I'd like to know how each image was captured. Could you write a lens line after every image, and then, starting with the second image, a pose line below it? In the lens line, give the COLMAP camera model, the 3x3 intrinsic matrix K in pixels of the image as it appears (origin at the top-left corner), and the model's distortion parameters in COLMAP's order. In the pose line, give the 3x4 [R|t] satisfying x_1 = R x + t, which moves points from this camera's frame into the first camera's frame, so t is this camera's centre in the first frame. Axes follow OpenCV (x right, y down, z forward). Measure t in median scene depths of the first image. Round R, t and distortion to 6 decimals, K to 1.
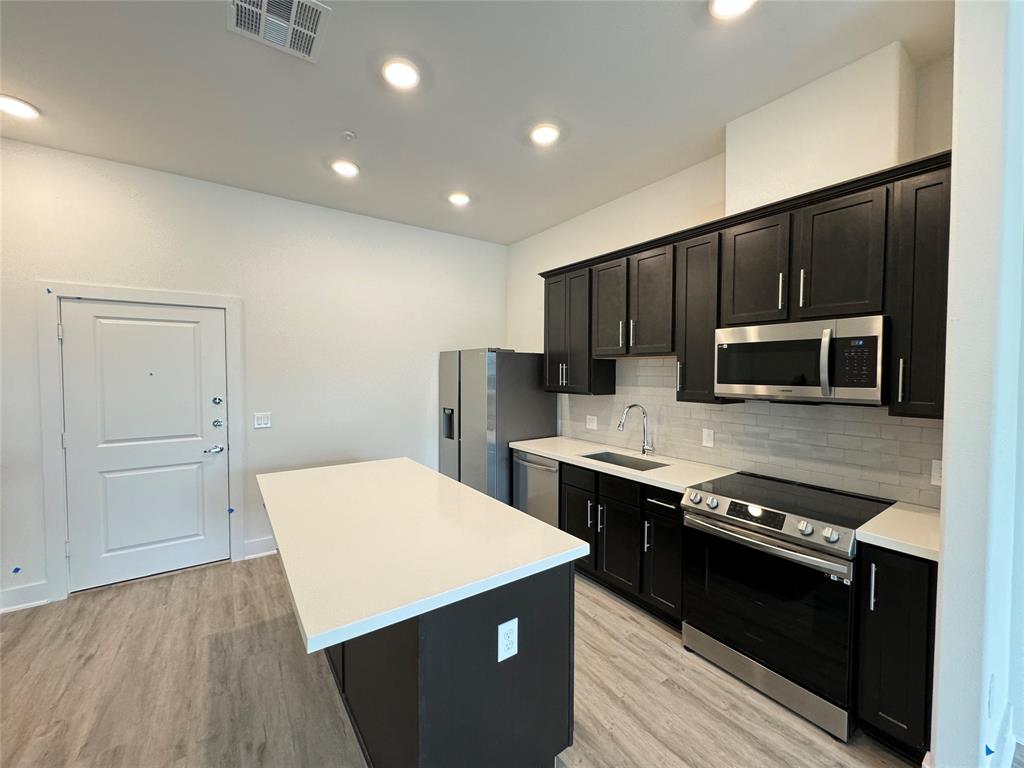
lens RADIAL K [[409.0, 0, 514.2], [0, 409.0, 380.6], [0, 0, 1]] dist [-0.002467, 0.000317]
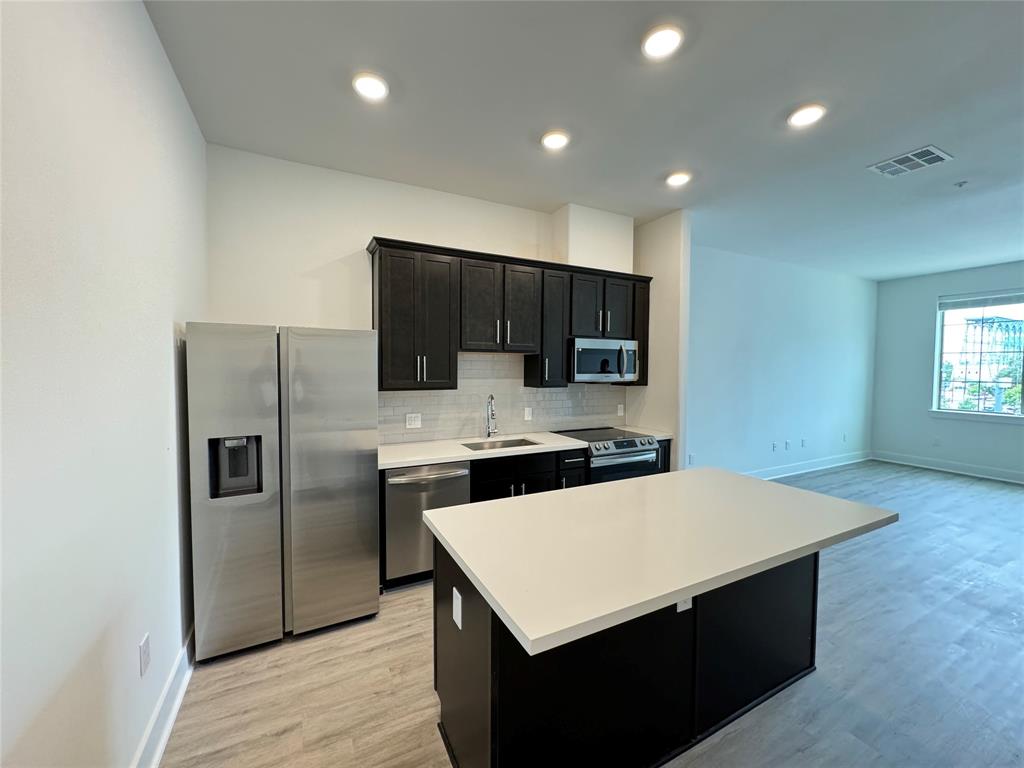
lens RADIAL K [[409.0, 0, 512.8], [0, 409.0, 379.4], [0, 0, 1]] dist [-0.002467, 0.000317]
pose [[0.146193, -0.035339, 0.988625, -0.897889], [0.016890, 0.999305, 0.033223, -0.022199], [-0.989112, 0.011841, 0.146689, 0.857116]]
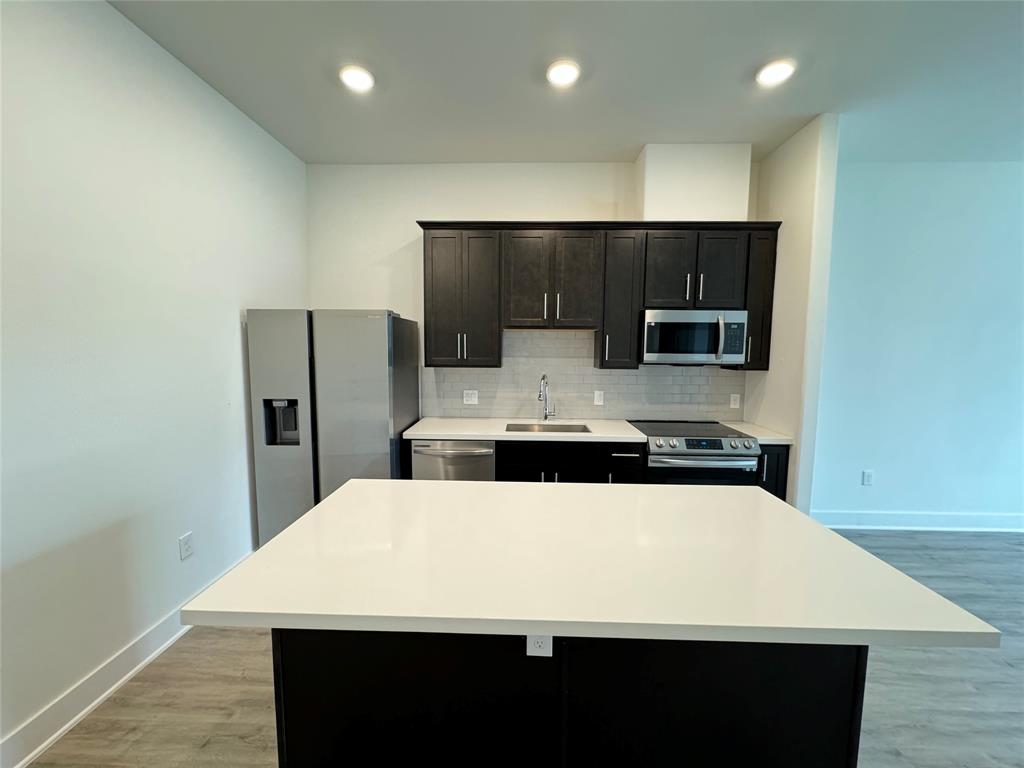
lens RADIAL K [[409.0, 0, 512.5], [0, 409.0, 380.2], [0, 0, 1]] dist [-0.002467, 0.000317]
pose [[0.605750, -0.066233, 0.792893, -0.659040], [0.012861, 0.997214, 0.073476, -0.006604], [-0.795551, -0.034310, 0.604914, 0.470409]]
